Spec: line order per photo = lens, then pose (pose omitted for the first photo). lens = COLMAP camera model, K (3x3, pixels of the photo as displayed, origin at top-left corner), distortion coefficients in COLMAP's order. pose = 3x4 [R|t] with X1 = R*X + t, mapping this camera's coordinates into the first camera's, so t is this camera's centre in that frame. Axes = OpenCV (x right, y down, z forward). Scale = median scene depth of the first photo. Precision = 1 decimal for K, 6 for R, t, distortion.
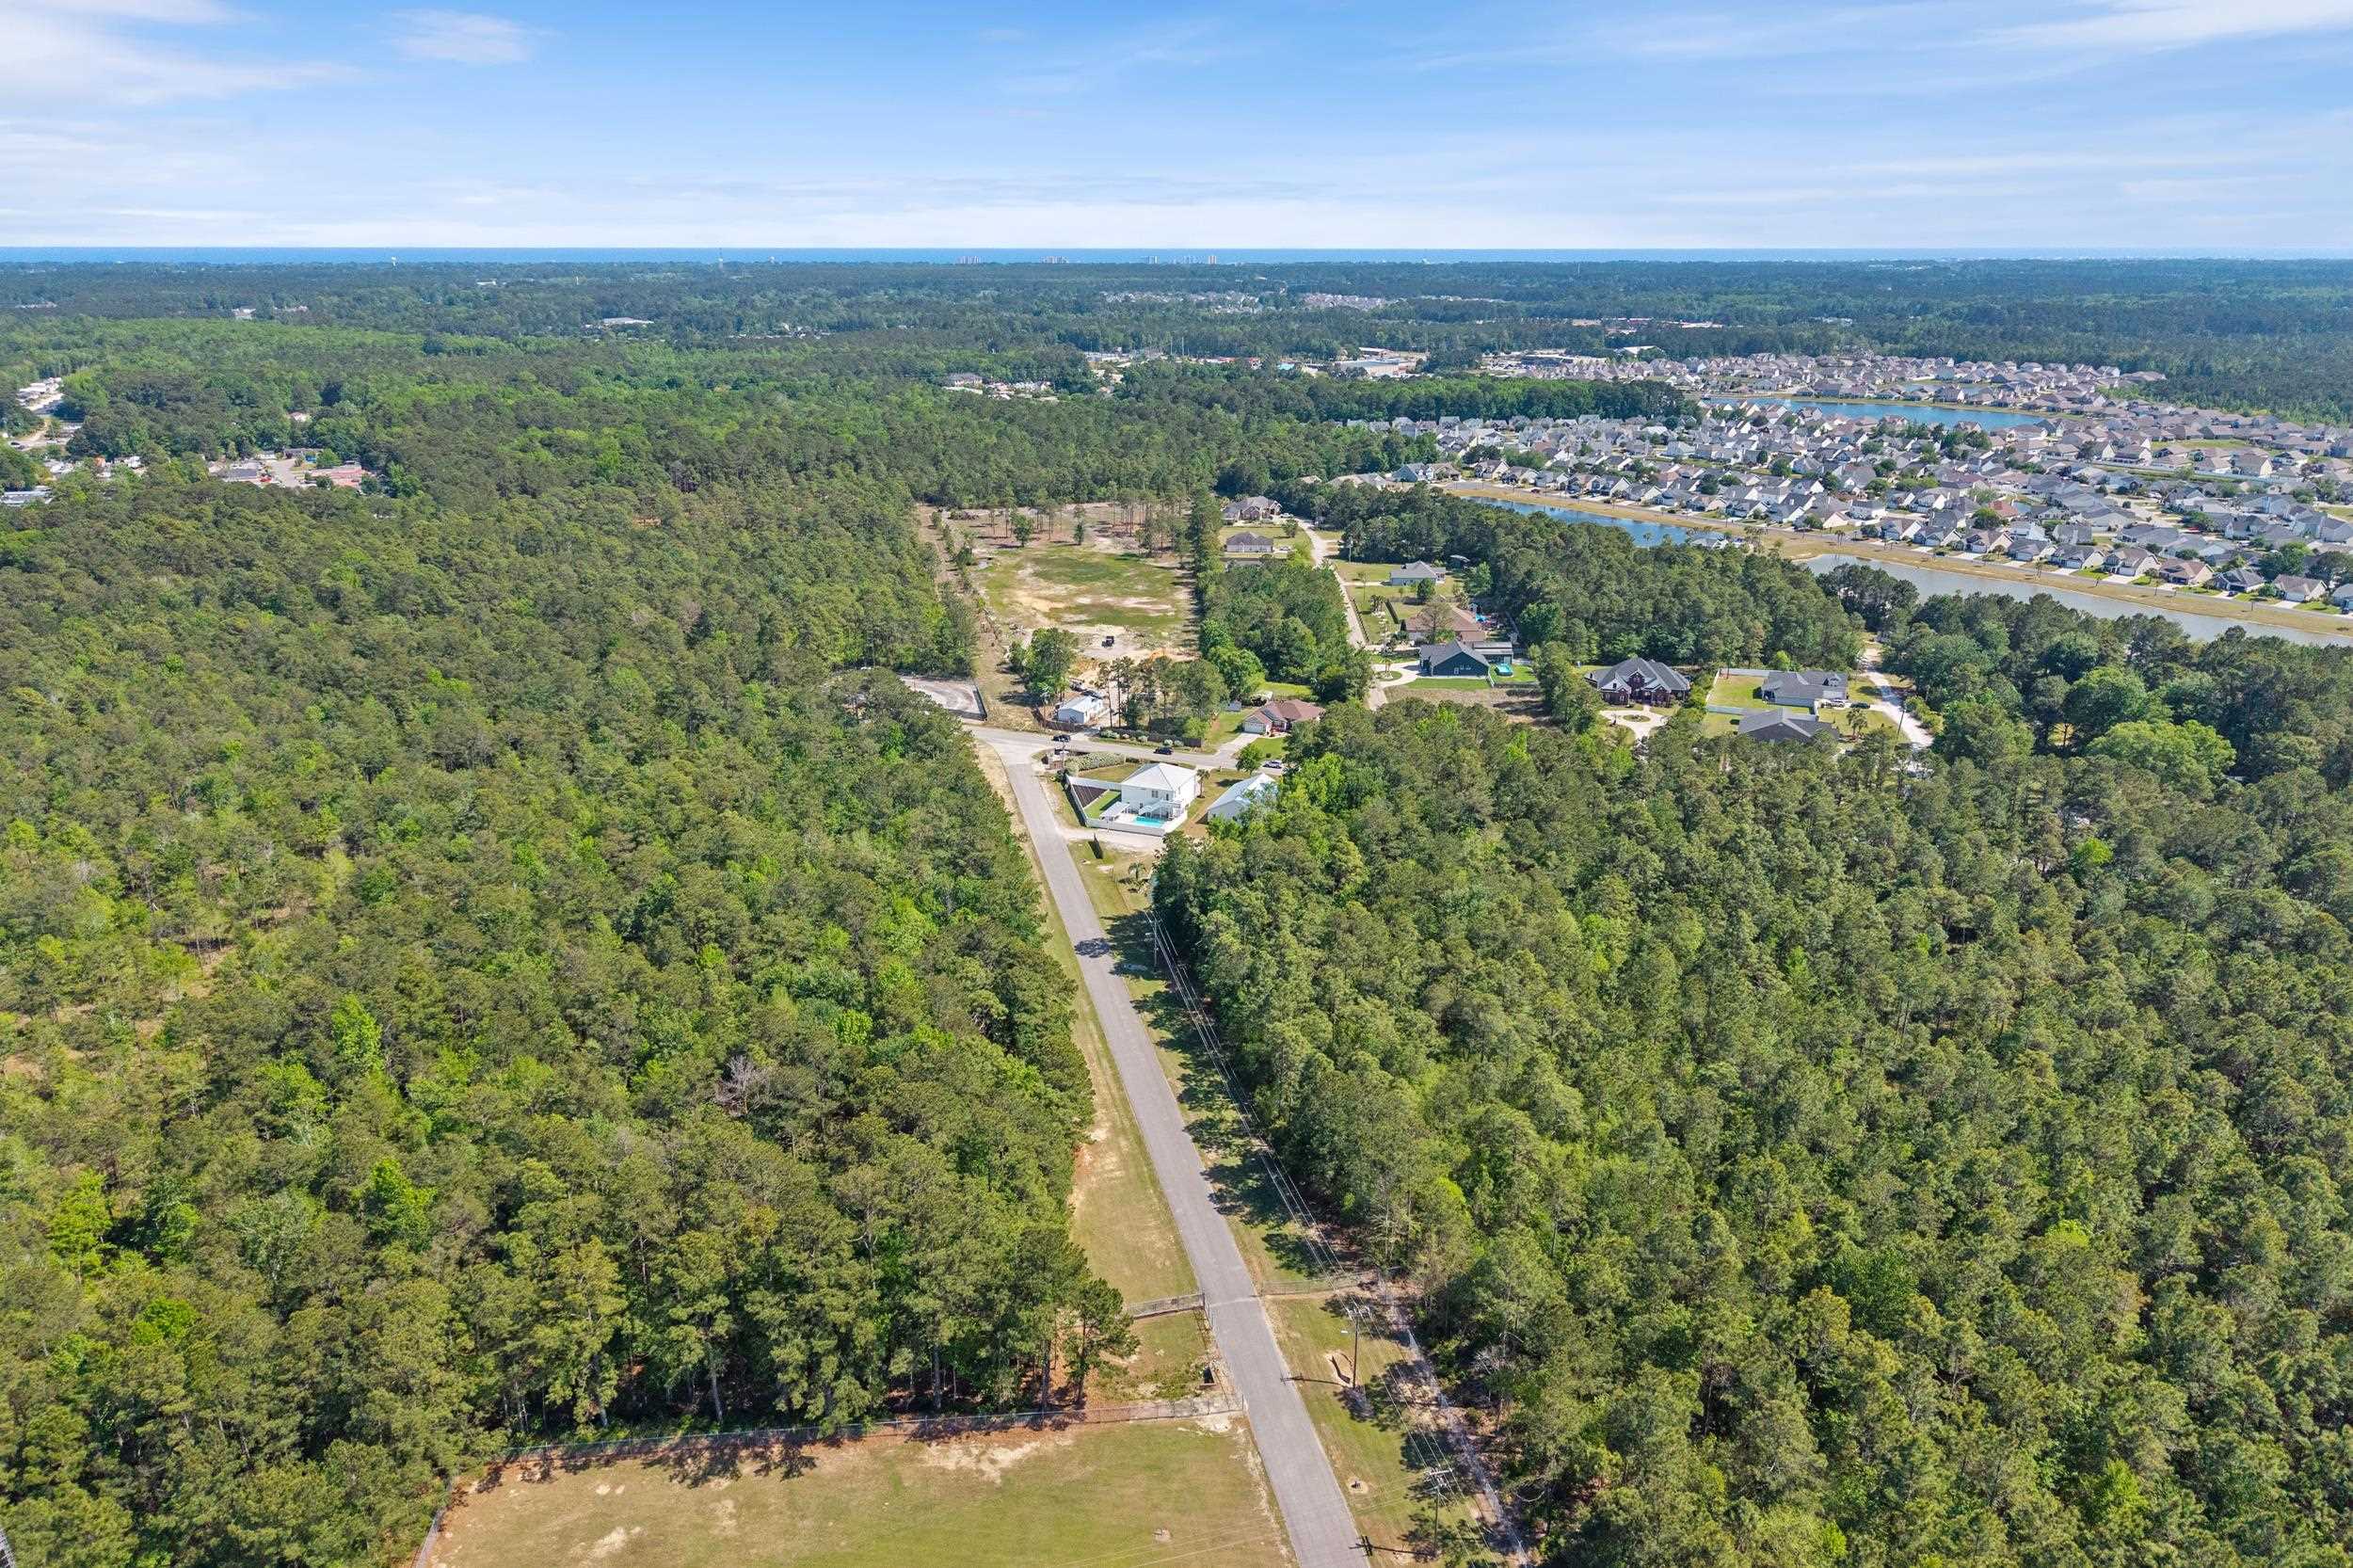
lens RADIAL K [[1595.7, 0, 1103.8], [0, 1595.7, 780.5], [0, 0, 1]] dist [0.011309, 0.001223]
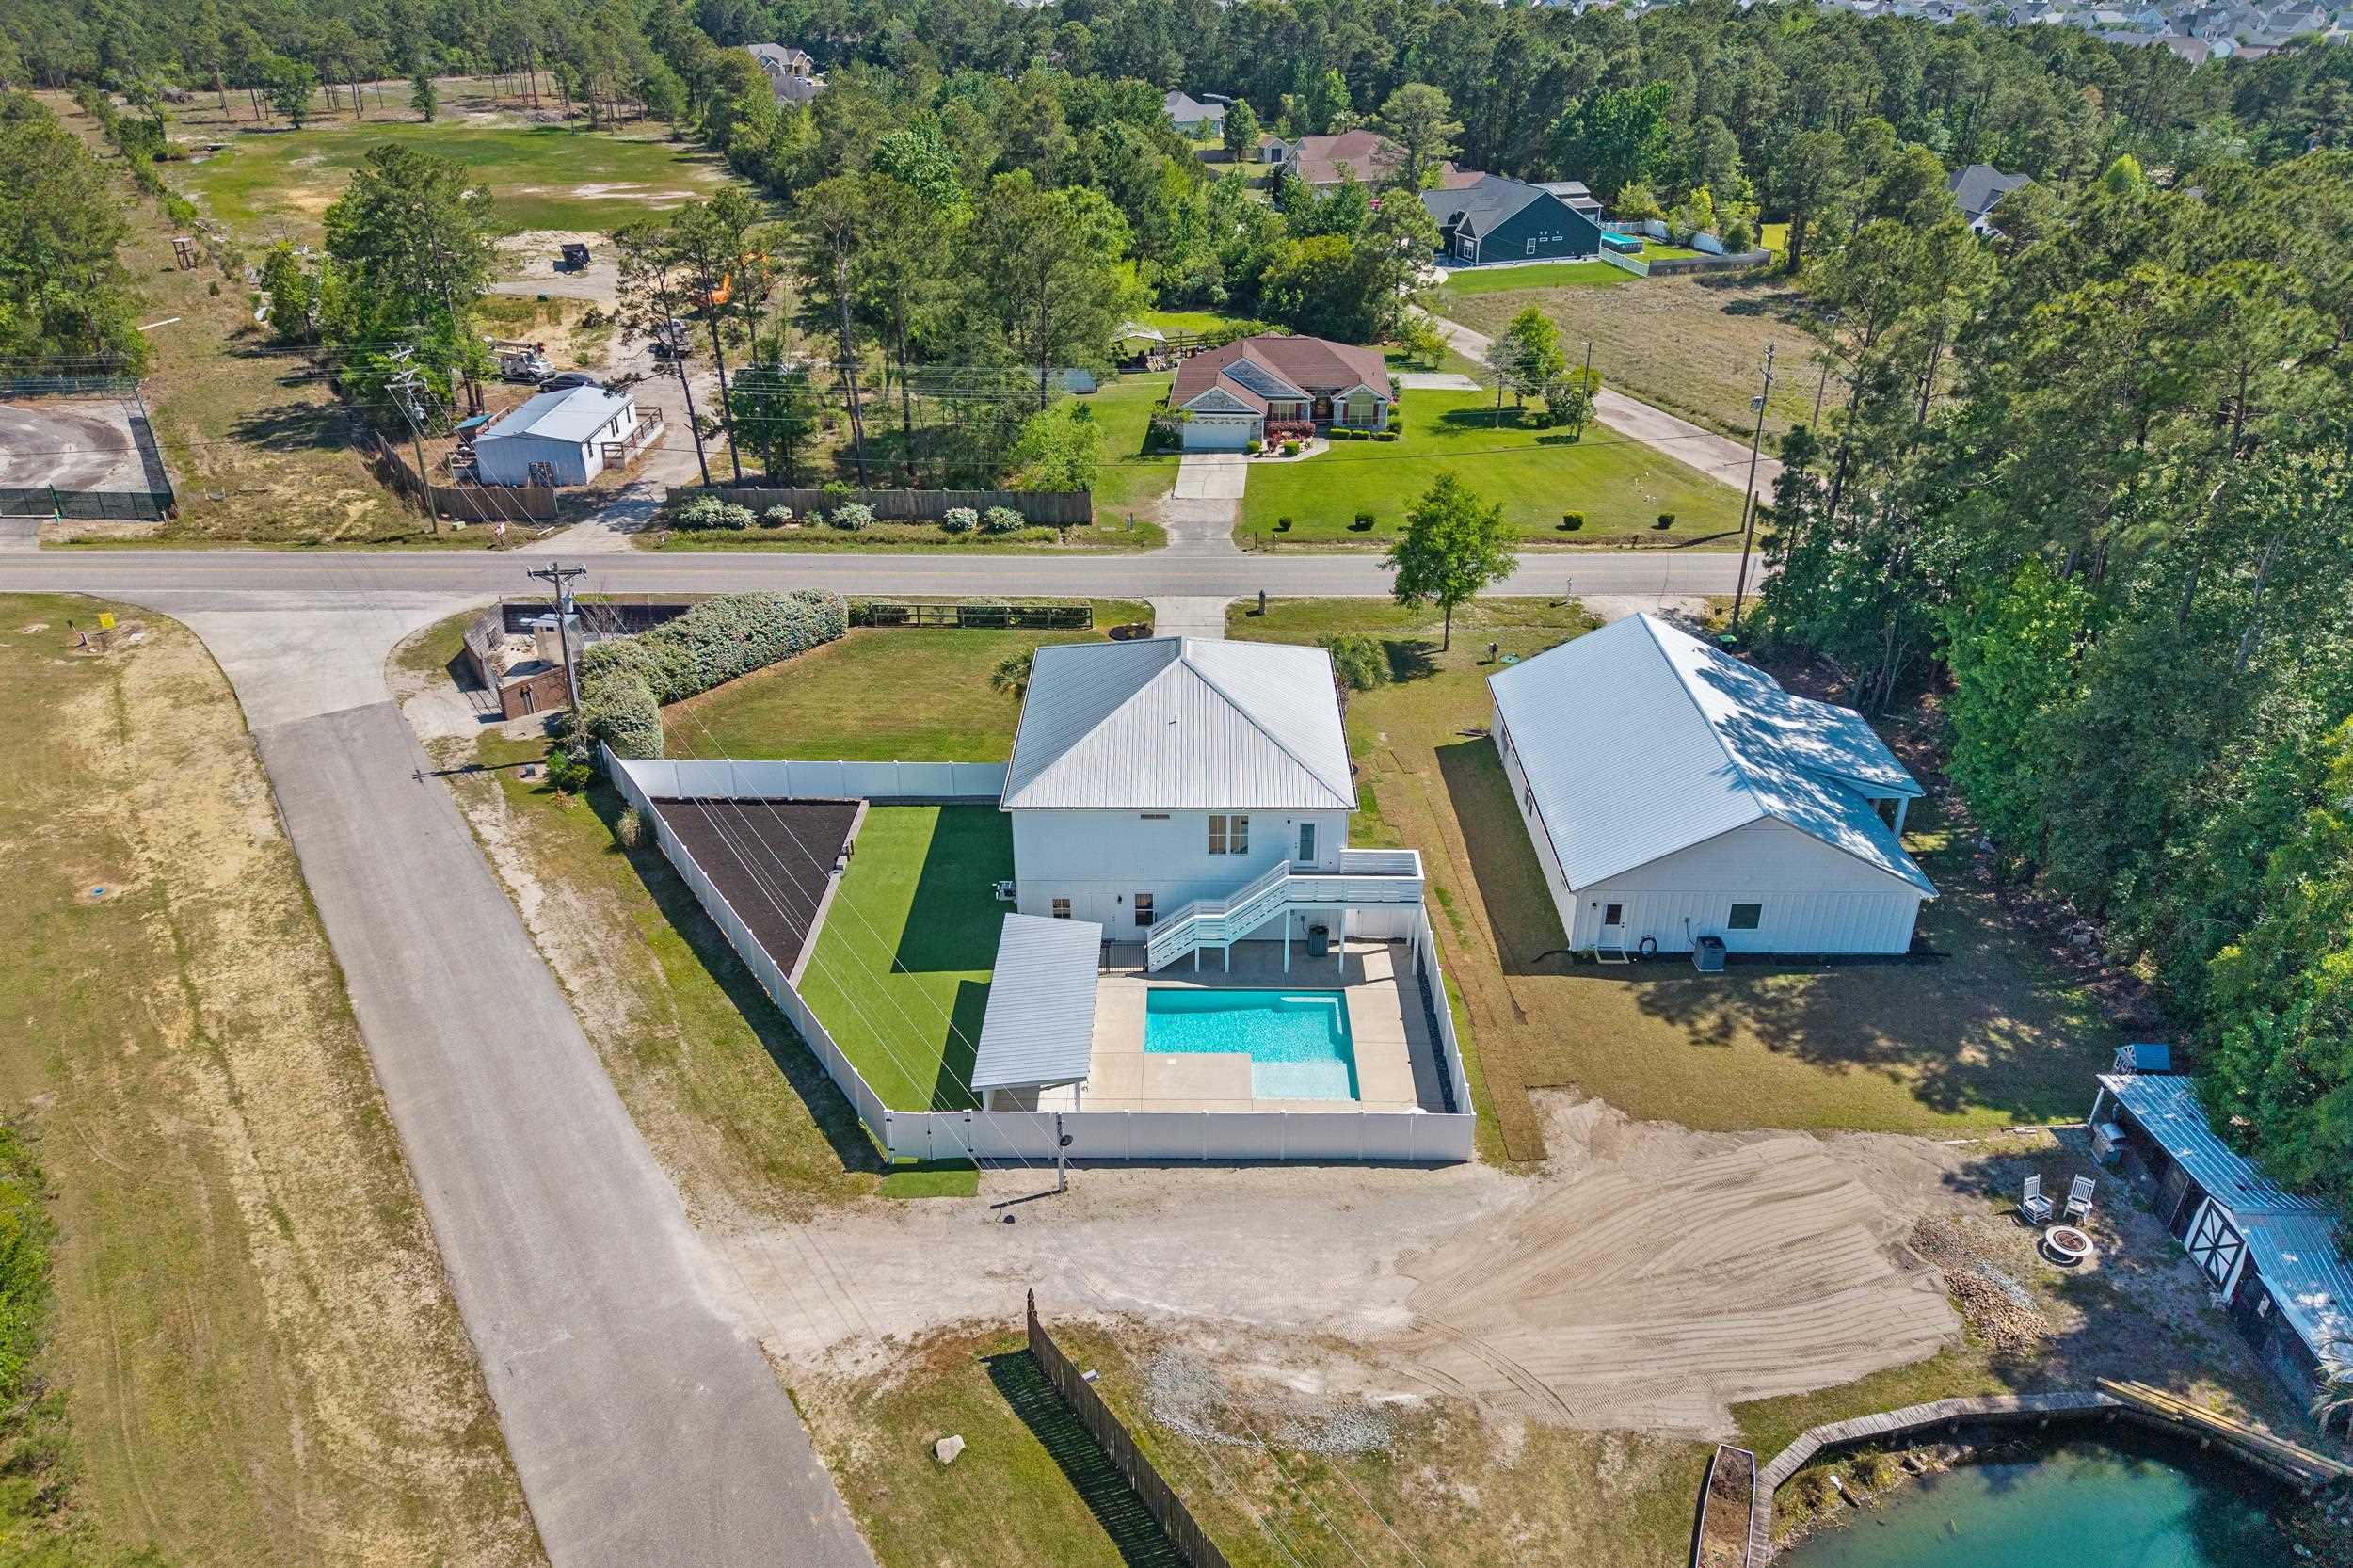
lens RADIAL K [[1613.7, 0, 1184.1], [0, 1613.7, 780.3], [0, 0, 1]] dist [0.021103, -0.004547]
pose [[0.917416, -0.182581, 0.353569, -0.025927], [0.124638, 0.975660, 0.180423, -0.023836], [-0.377905, -0.121455, 0.917843, 0.703571]]
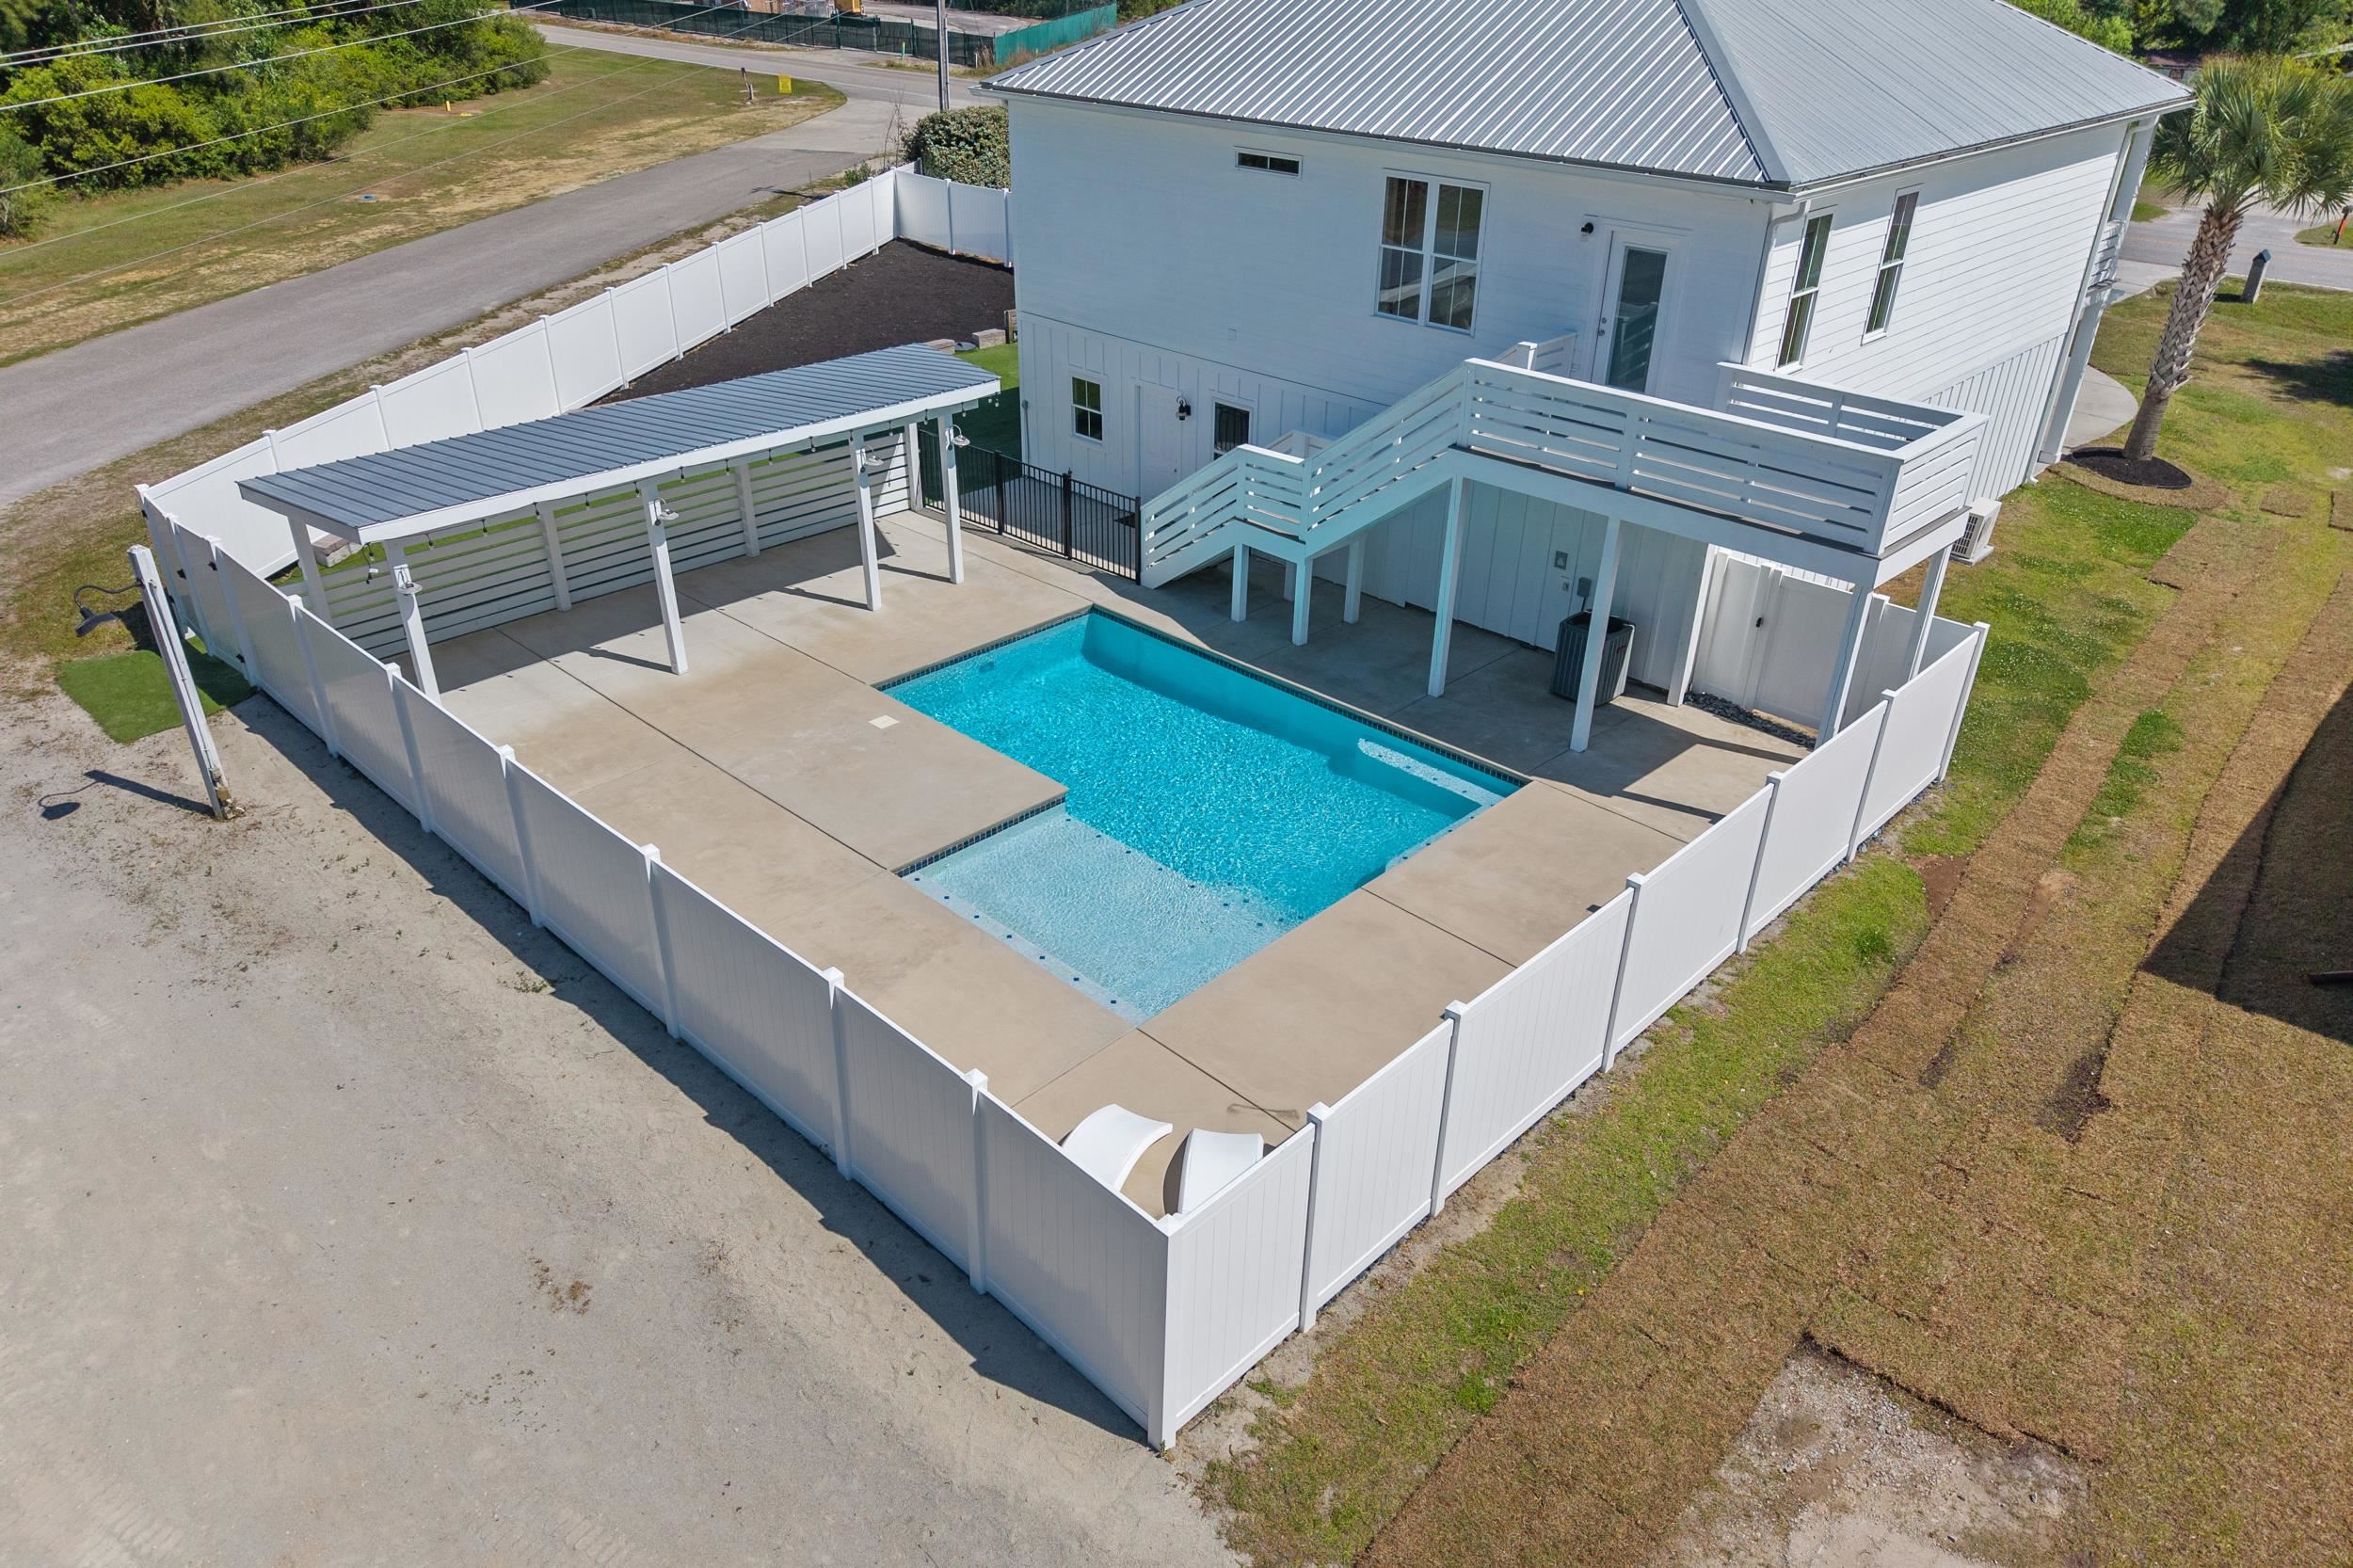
lens RADIAL K [[1613.7, 0, 1184.1], [0, 1613.7, 780.3], [0, 0, 1]] dist [0.021103, -0.004547]
pose [[0.943928, 0.190426, -0.269701, 0.035381], [-0.141977, 0.971634, 0.189128, 0.013779], [0.298065, -0.140231, 0.944189, 0.780834]]
